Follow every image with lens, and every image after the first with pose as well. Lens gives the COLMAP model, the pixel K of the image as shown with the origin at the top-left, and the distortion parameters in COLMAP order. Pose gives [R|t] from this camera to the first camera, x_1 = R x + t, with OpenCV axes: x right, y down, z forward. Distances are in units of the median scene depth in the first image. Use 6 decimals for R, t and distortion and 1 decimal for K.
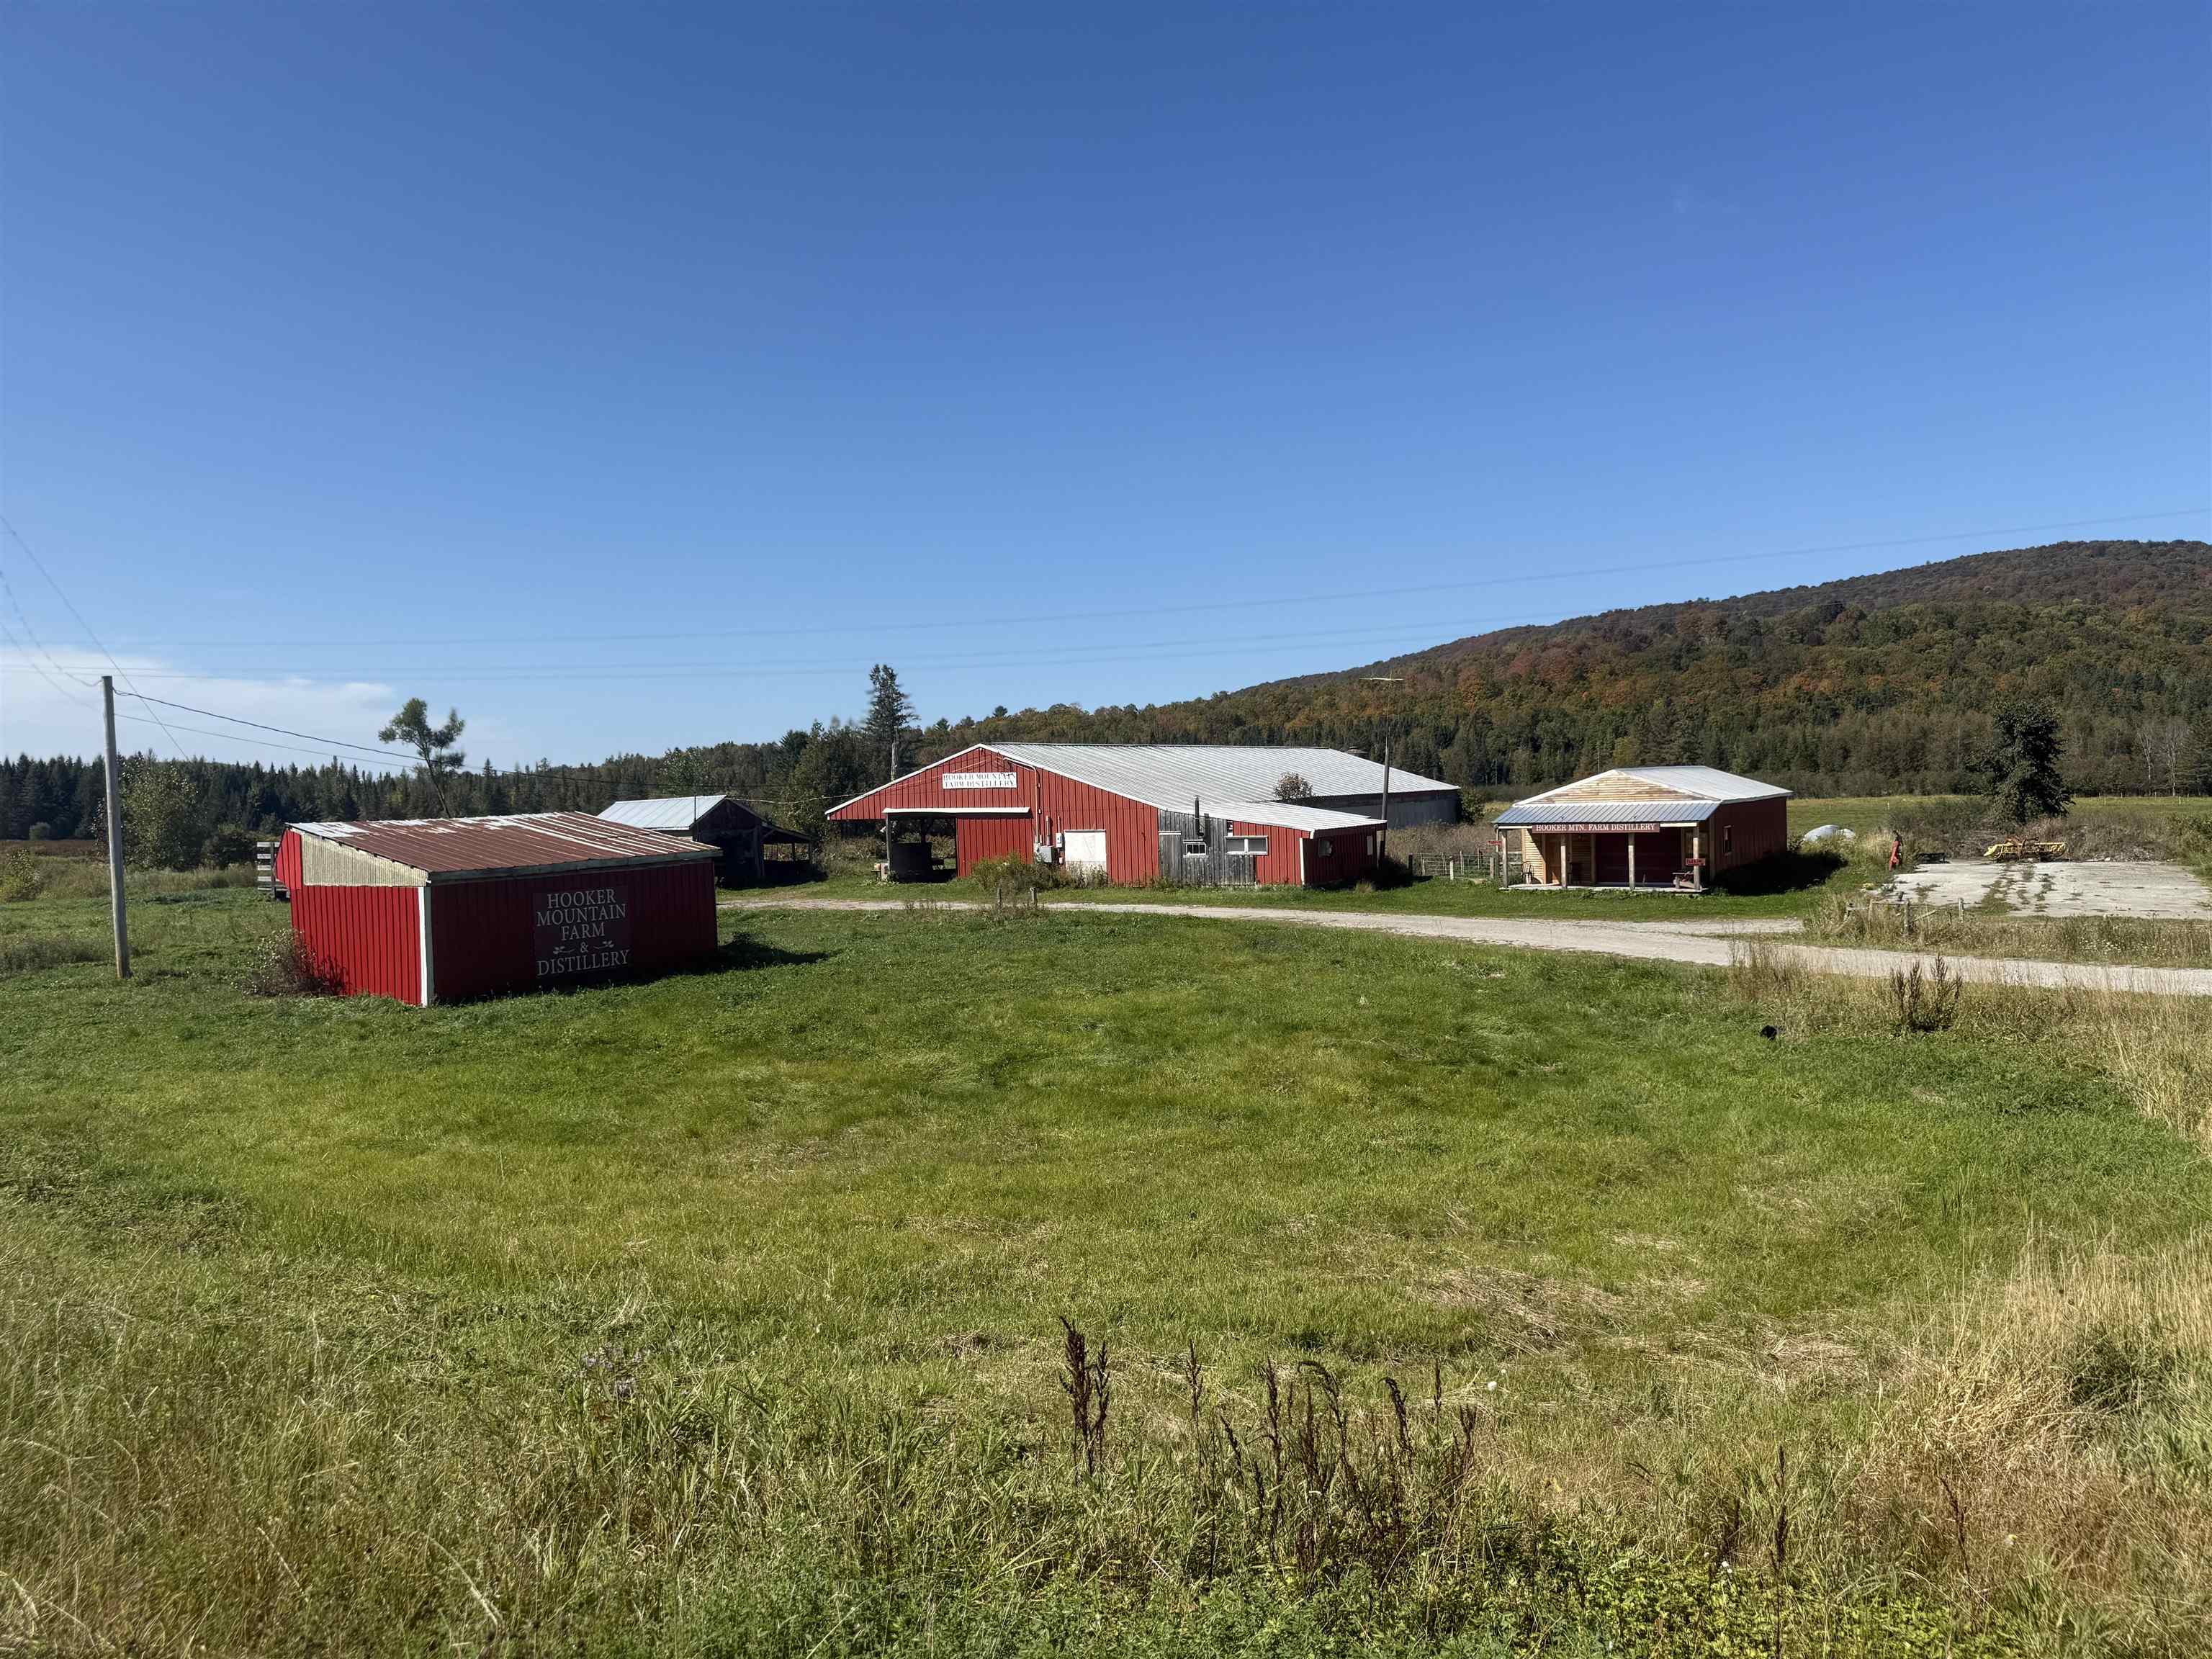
lens RADIAL K [[1580.8, 0, 1096.4], [0, 1580.8, 823.8], [0, 0, 1]] dist [0.066889, -0.090966]
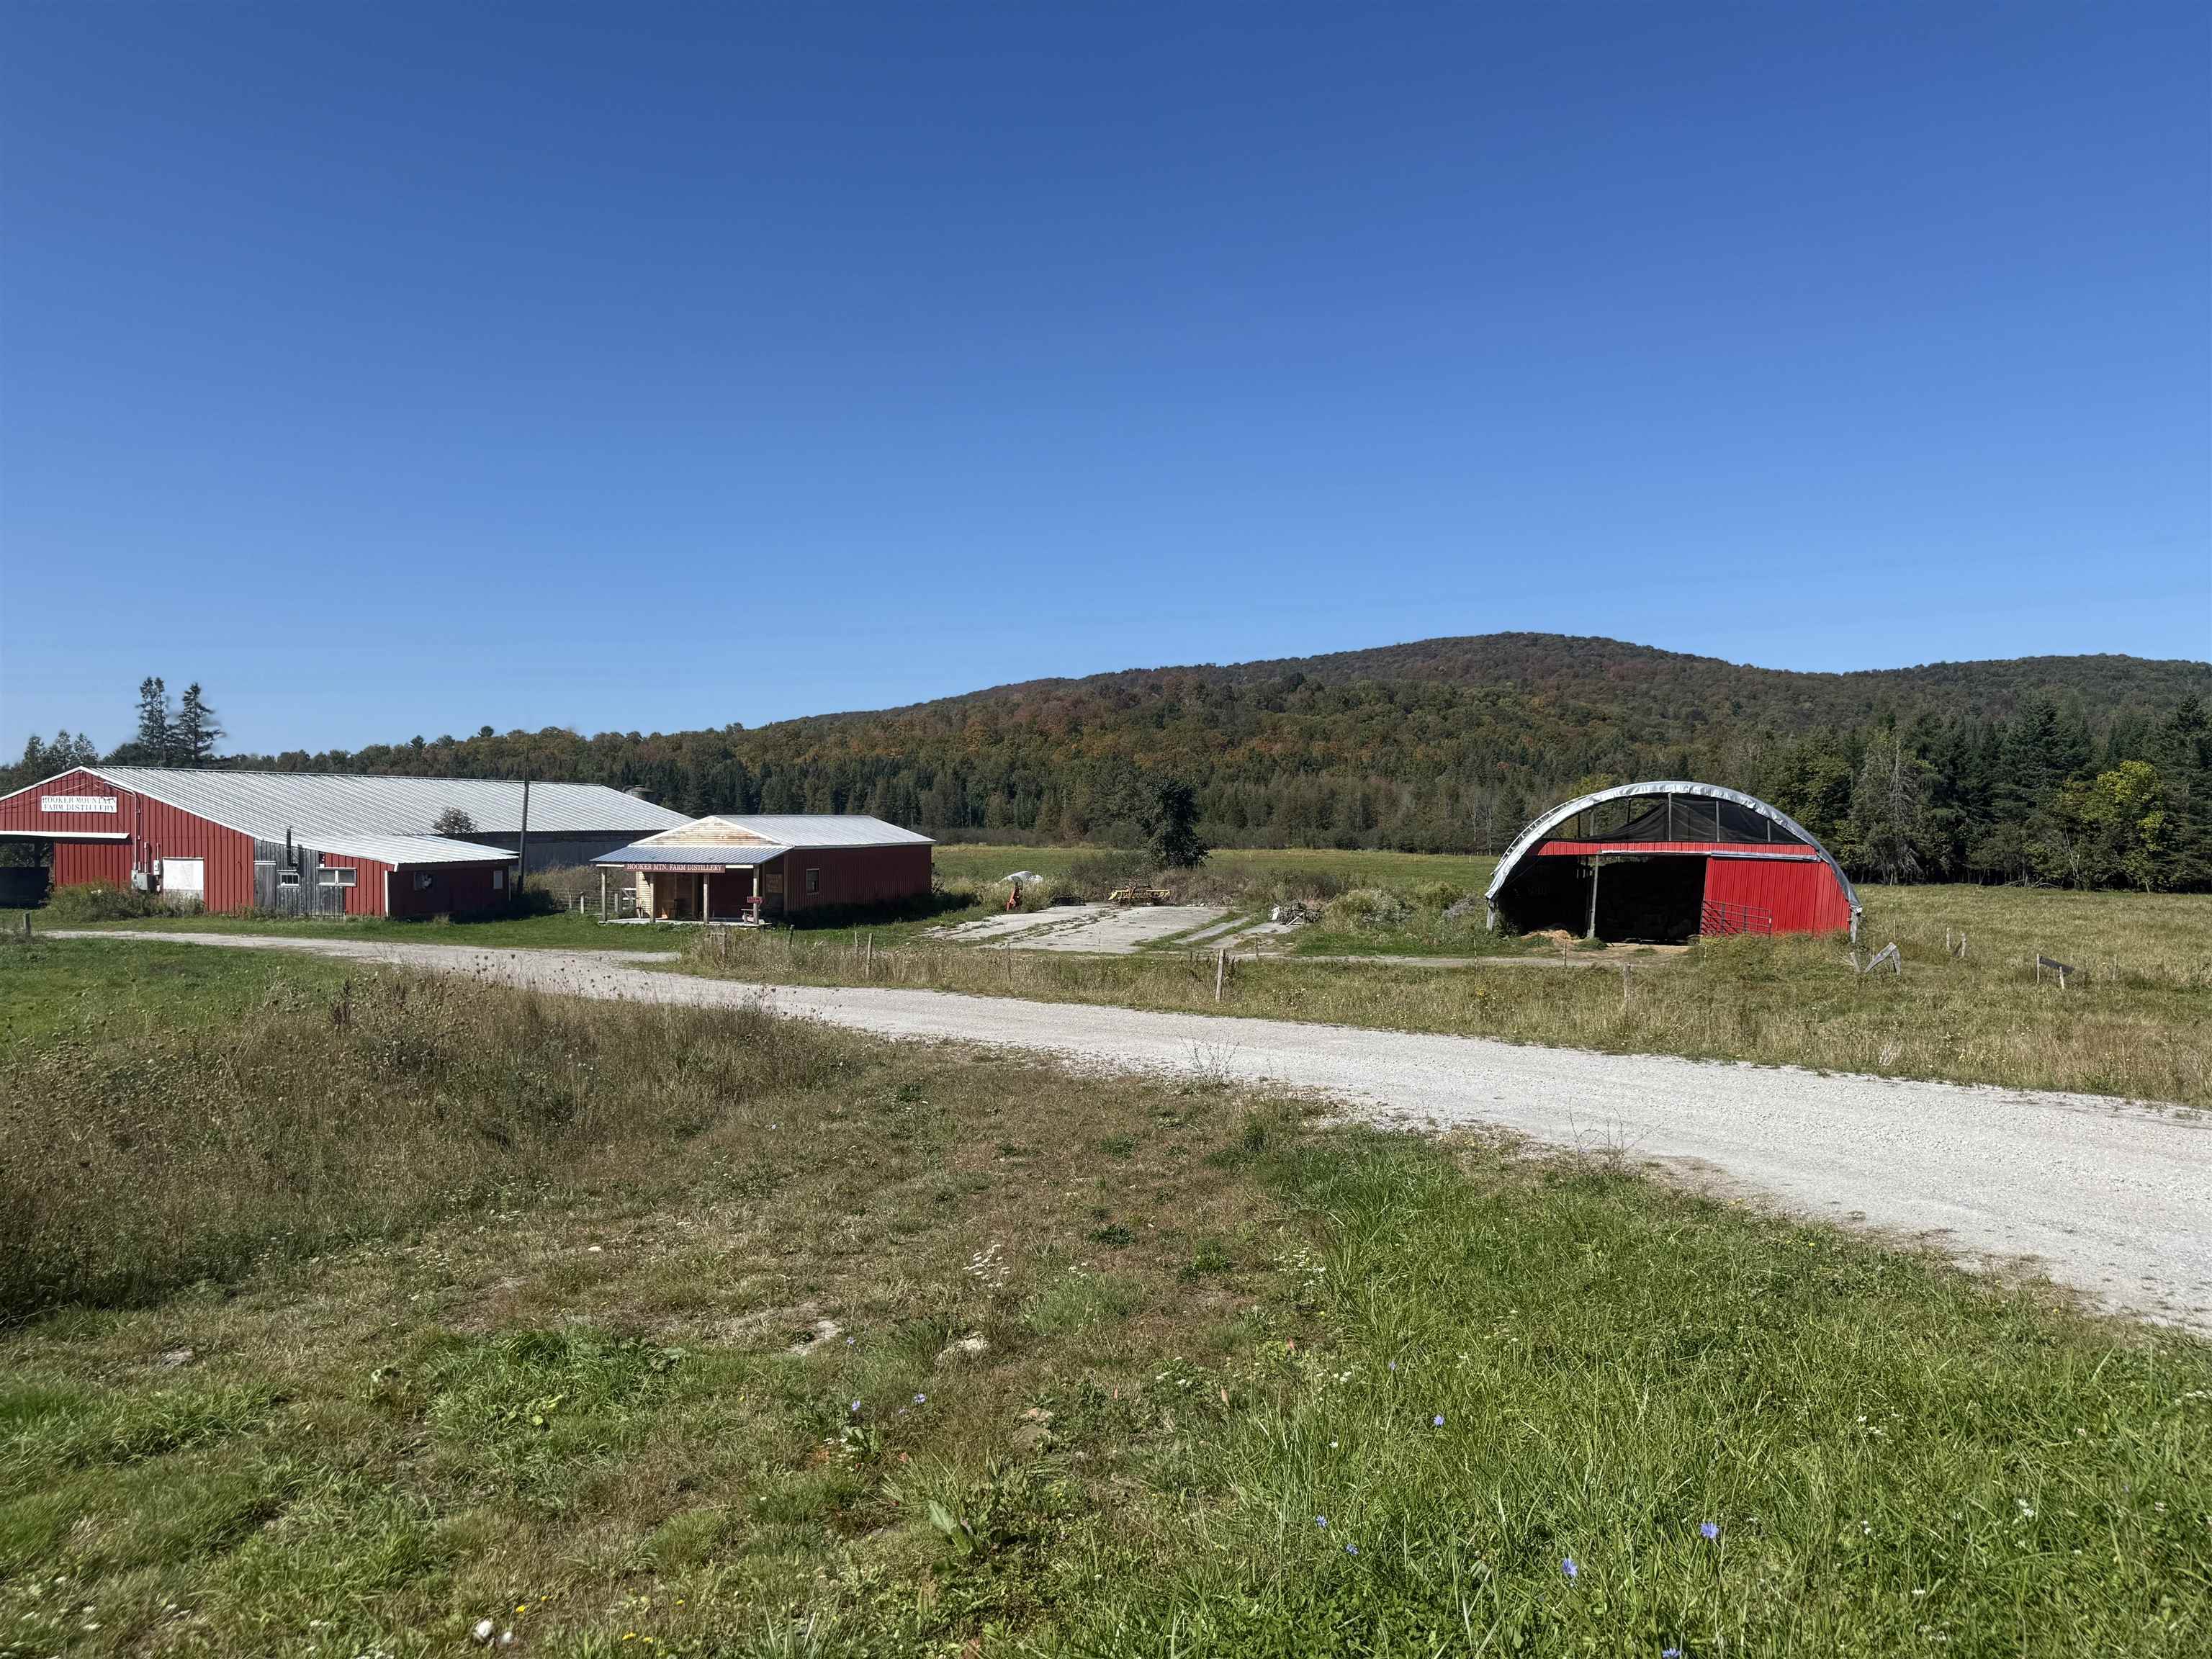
lens RADIAL K [[1580.8, 0, 1100.4], [0, 1580.8, 833.2], [0, 0, 1]] dist [0.066889, -0.090966]
pose [[0.956572, 0.030870, 0.289857, 0.277130], [-0.025641, 0.999433, -0.021820, -0.004871], [-0.290367, 0.013440, 0.956821, -0.139810]]
